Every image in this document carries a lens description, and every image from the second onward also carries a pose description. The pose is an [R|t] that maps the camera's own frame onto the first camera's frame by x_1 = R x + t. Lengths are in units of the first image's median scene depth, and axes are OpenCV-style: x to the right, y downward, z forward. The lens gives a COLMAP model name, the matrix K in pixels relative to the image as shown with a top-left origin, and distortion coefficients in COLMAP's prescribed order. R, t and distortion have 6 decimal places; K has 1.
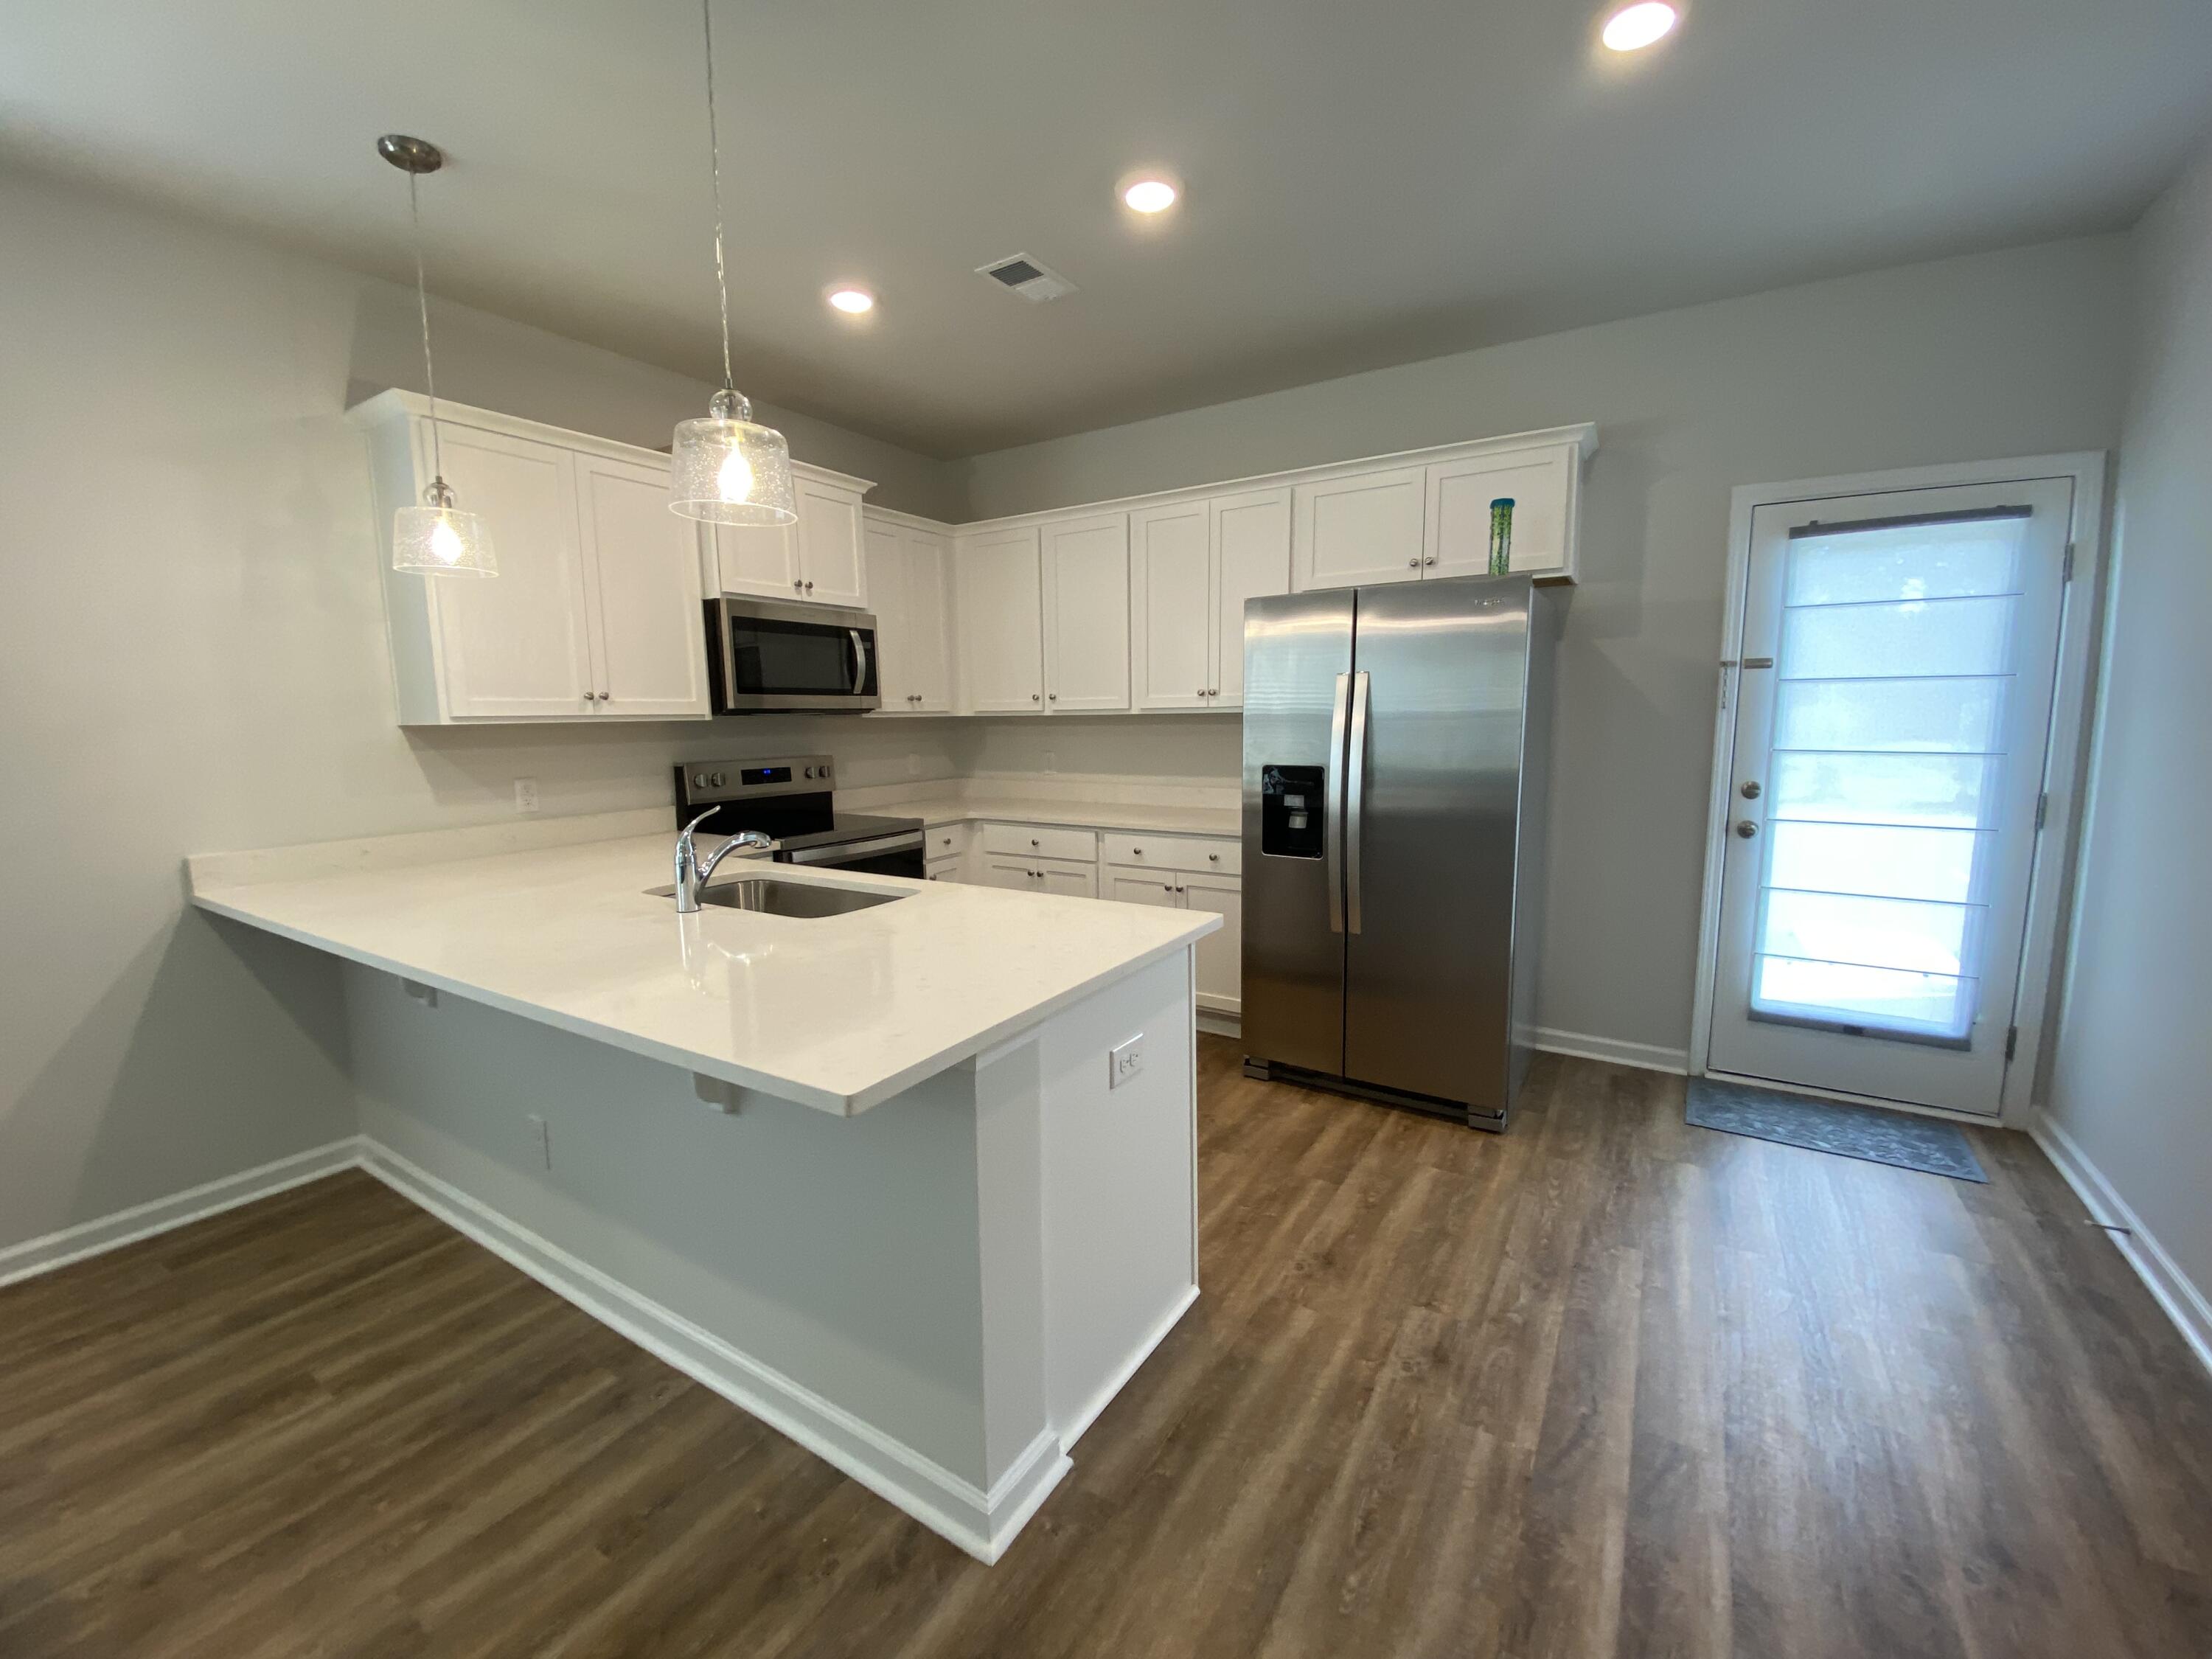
lens RADIAL K [[897.9, 0, 1103.0], [0, 897.9, 824.4], [0, 0, 1]] dist [0.000748, -0.010086]
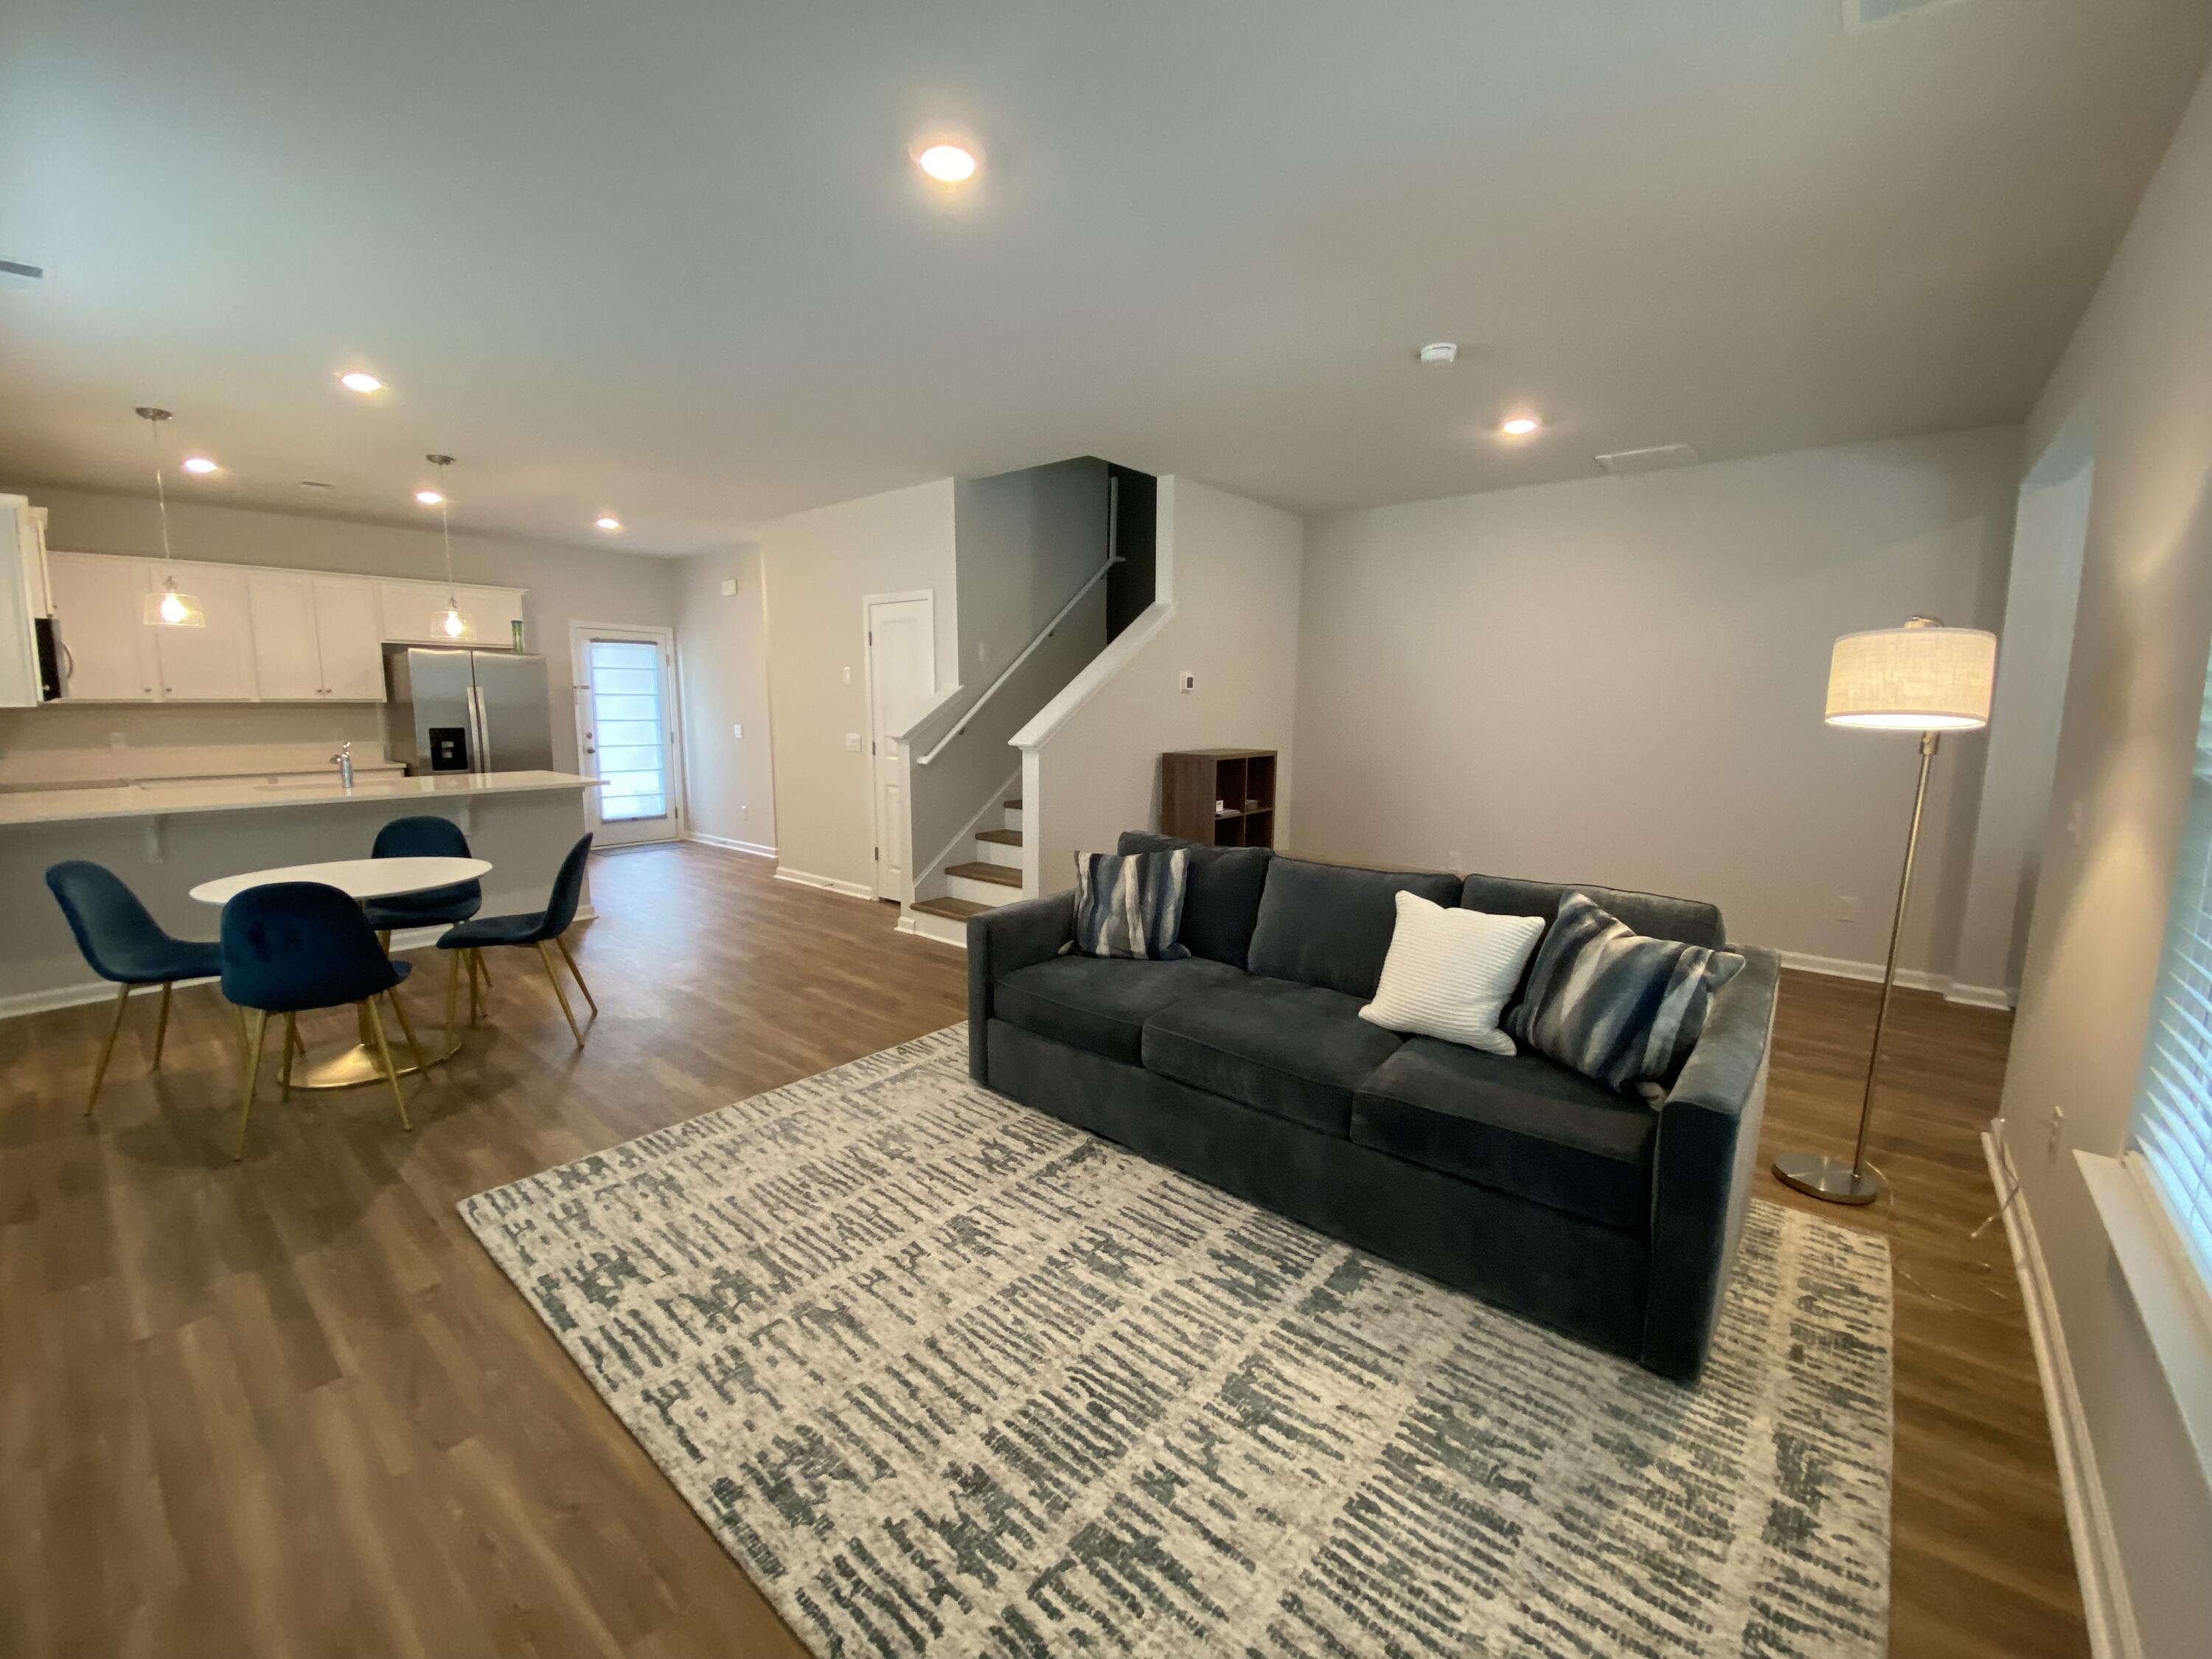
lens RADIAL K [[897.9, 0, 1097.4], [0, 897.9, 834.1], [0, 0, 1]] dist [0.000748, -0.010086]
pose [[0.141768, -0.129094, 0.981446, -1.811784], [0.115432, 0.986852, 0.113131, 0.130522], [-0.983147, 0.097252, 0.154806, -0.905681]]
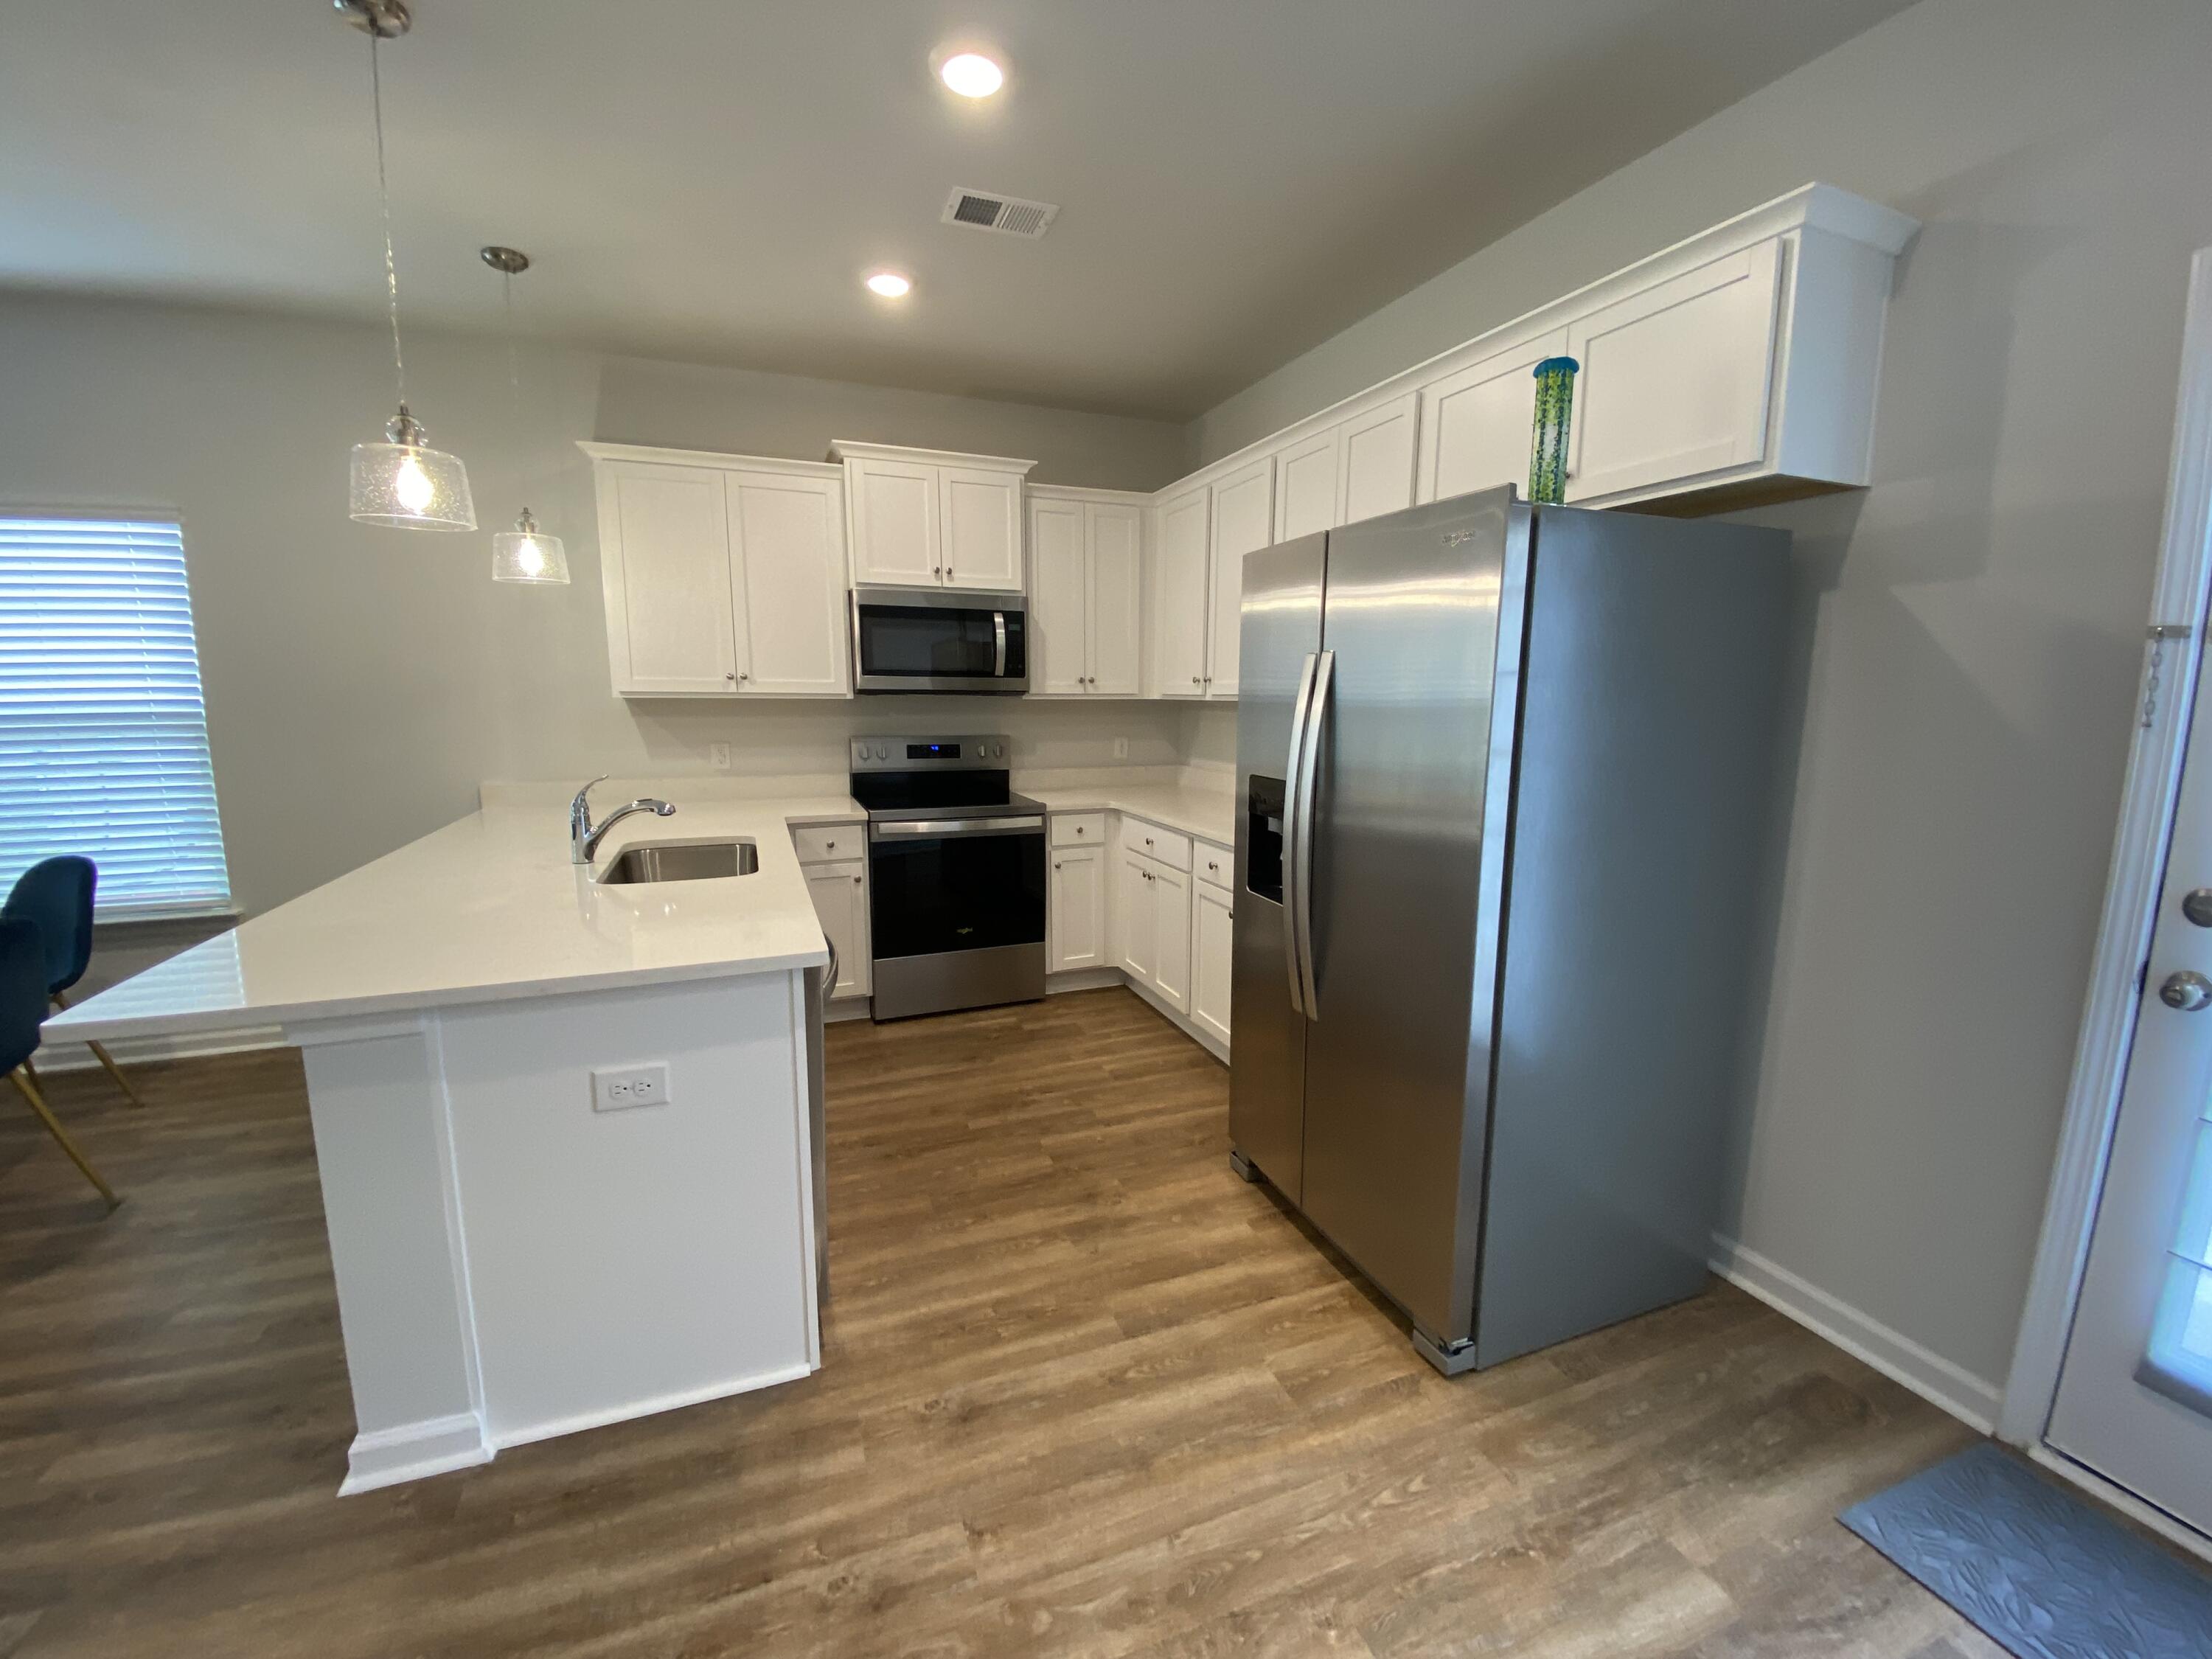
lens RADIAL K [[897.9, 0, 1076.8], [0, 897.9, 827.3], [0, 0, 1]] dist [0.000748, -0.010086]
pose [[0.804278, 0.106504, -0.584632, 0.532956], [-0.089164, 0.994299, 0.058471, -0.055745], [0.587526, 0.005101, 0.809189, 0.308983]]
